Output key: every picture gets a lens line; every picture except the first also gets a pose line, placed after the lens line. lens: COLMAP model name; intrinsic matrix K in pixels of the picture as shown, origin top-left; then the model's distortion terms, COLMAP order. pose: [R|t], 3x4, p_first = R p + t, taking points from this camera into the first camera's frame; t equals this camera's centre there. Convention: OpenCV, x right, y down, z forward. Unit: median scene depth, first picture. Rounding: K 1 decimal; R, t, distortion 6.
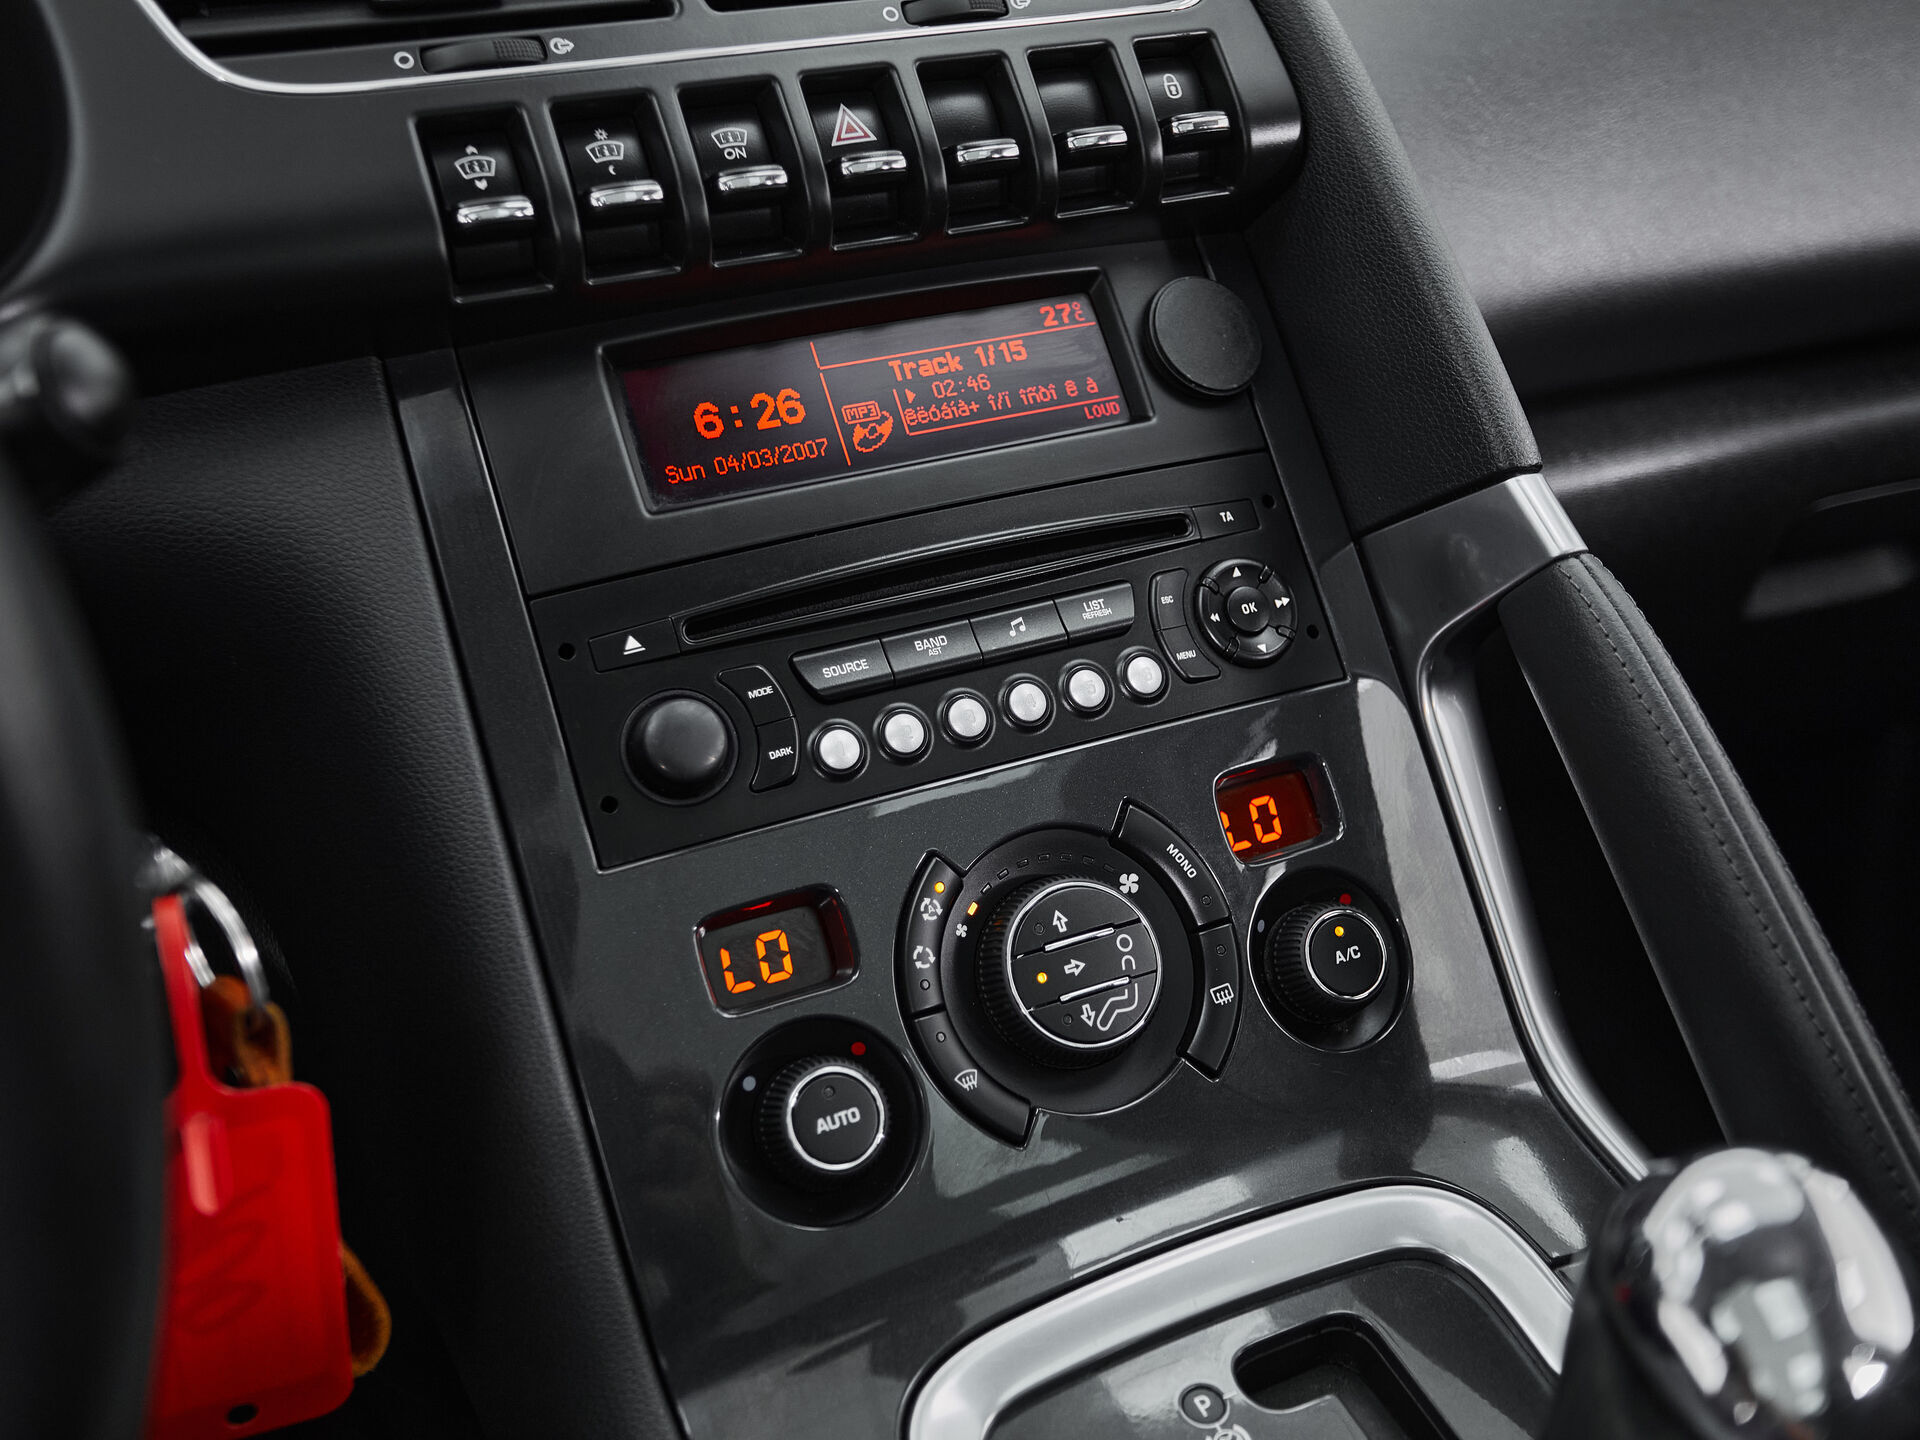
lens RADIAL K [[1969.5, 0, 960.0], [0, 1969.5, 720.0], [0, 0, 1]] dist [0.008893, 0.025408]
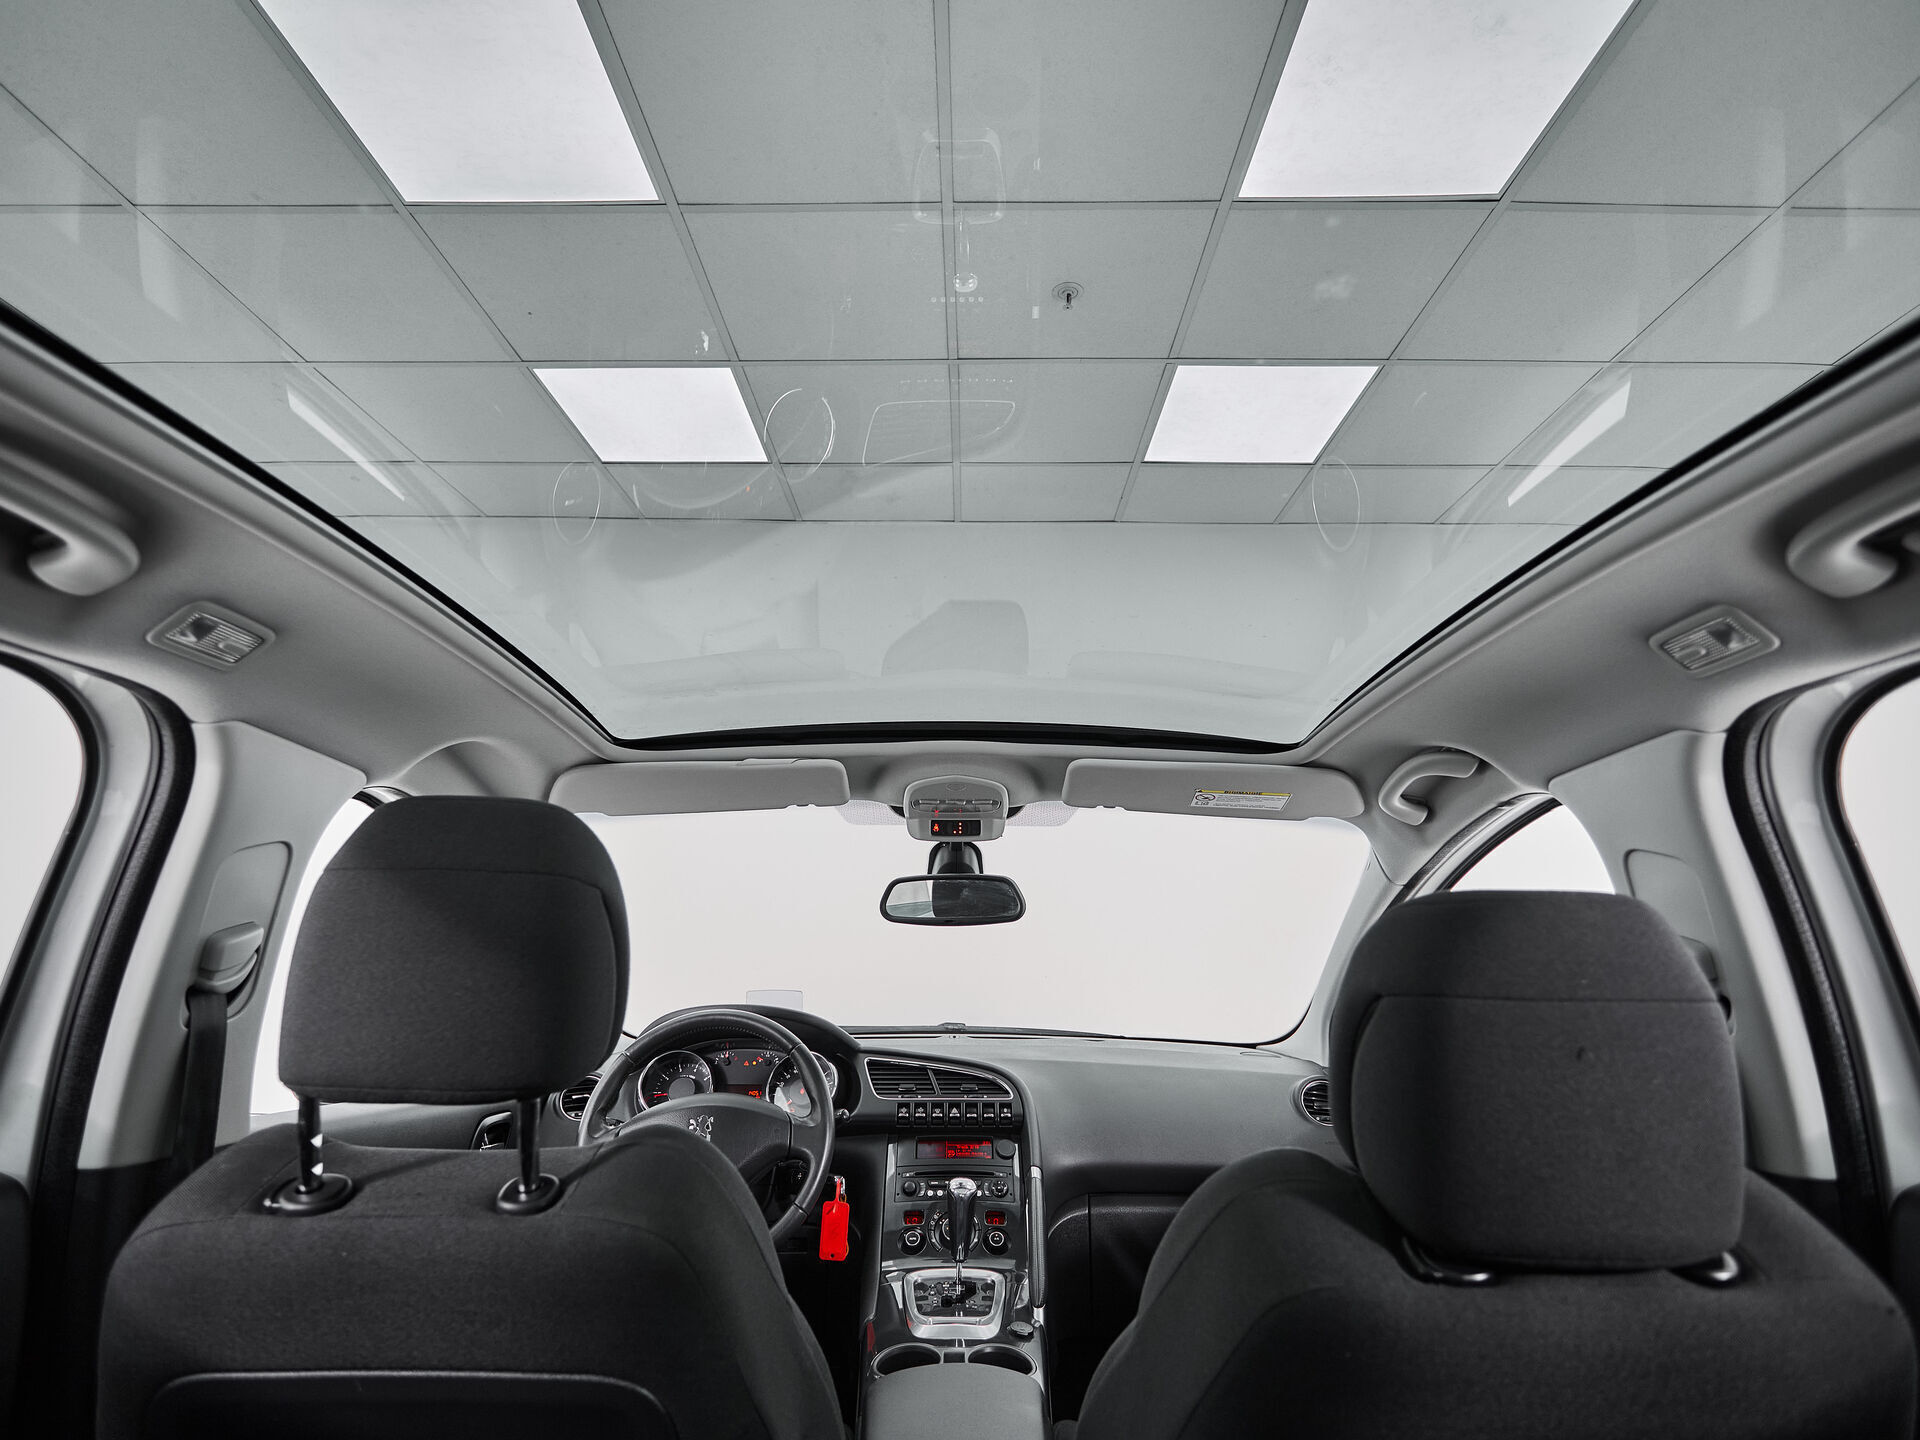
lens RADIAL K [[1007.5, 0, 960.0], [0, 1007.5, 720.0], [0, 0, 1]] dist [0.003582, -0.000649]
pose [[0.903295, -0.103002, -0.416473, 1.691724], [-0.218701, 0.724596, -0.653552, 1.105392], [0.369091, 0.681433, 0.631997, -2.384880]]
